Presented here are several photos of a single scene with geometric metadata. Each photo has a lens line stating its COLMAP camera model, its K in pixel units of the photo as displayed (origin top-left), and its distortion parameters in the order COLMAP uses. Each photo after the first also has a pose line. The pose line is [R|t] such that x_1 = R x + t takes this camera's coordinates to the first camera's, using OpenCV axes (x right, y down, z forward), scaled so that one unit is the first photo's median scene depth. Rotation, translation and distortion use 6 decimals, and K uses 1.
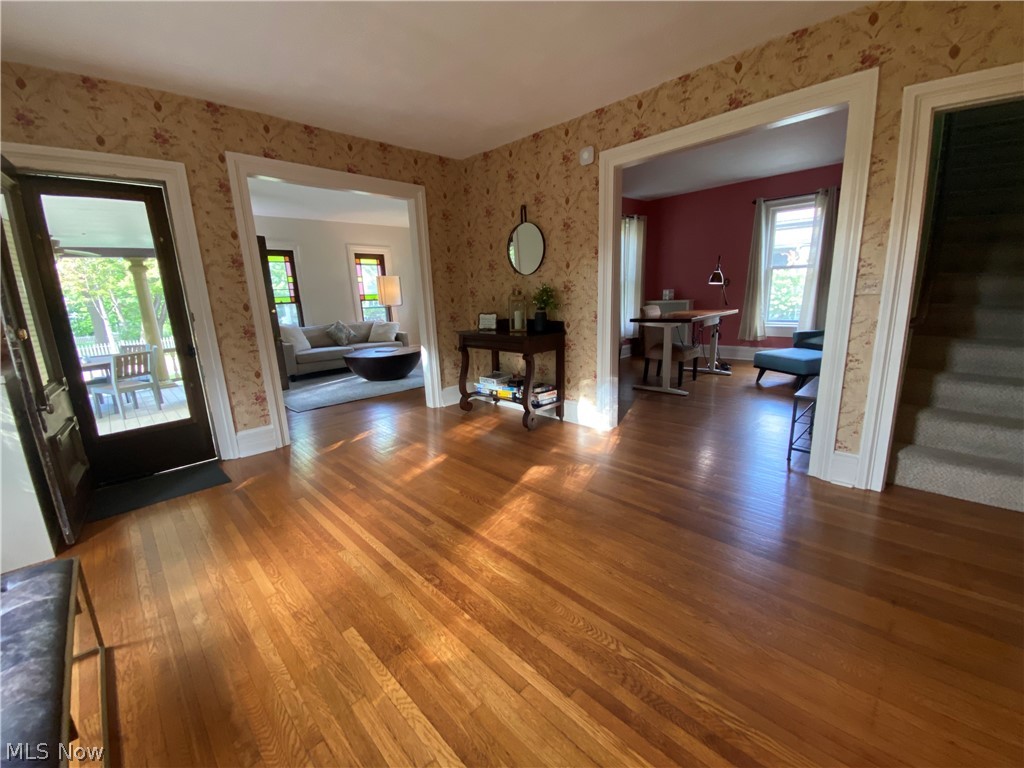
lens RADIAL K [[419.3, 0, 517.3], [0, 419.3, 374.7], [0, 0, 1]] dist [0.001574, -0.000964]
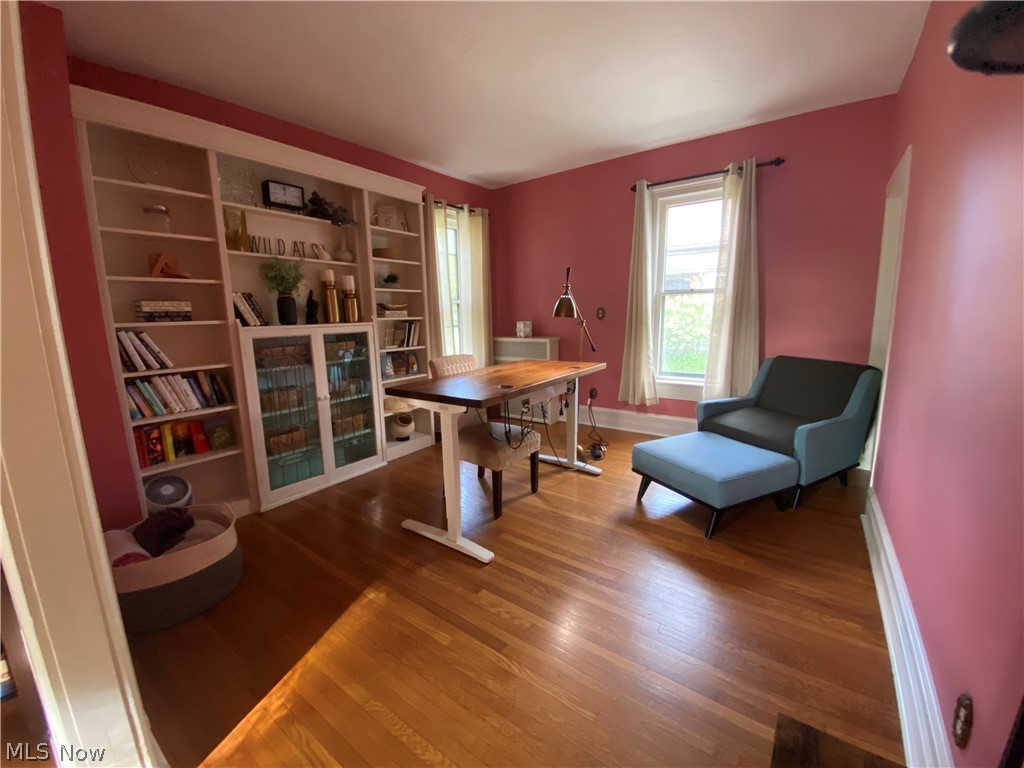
lens RADIAL K [[419.3, 0, 512.5], [0, 419.3, 382.4], [0, 0, 1]] dist [0.001574, -0.000964]
pose [[0.987229, -0.011291, 0.158906, 0.274495], [0.016427, 0.999383, -0.031044, -0.100419], [-0.158457, 0.033258, 0.986806, 0.407562]]
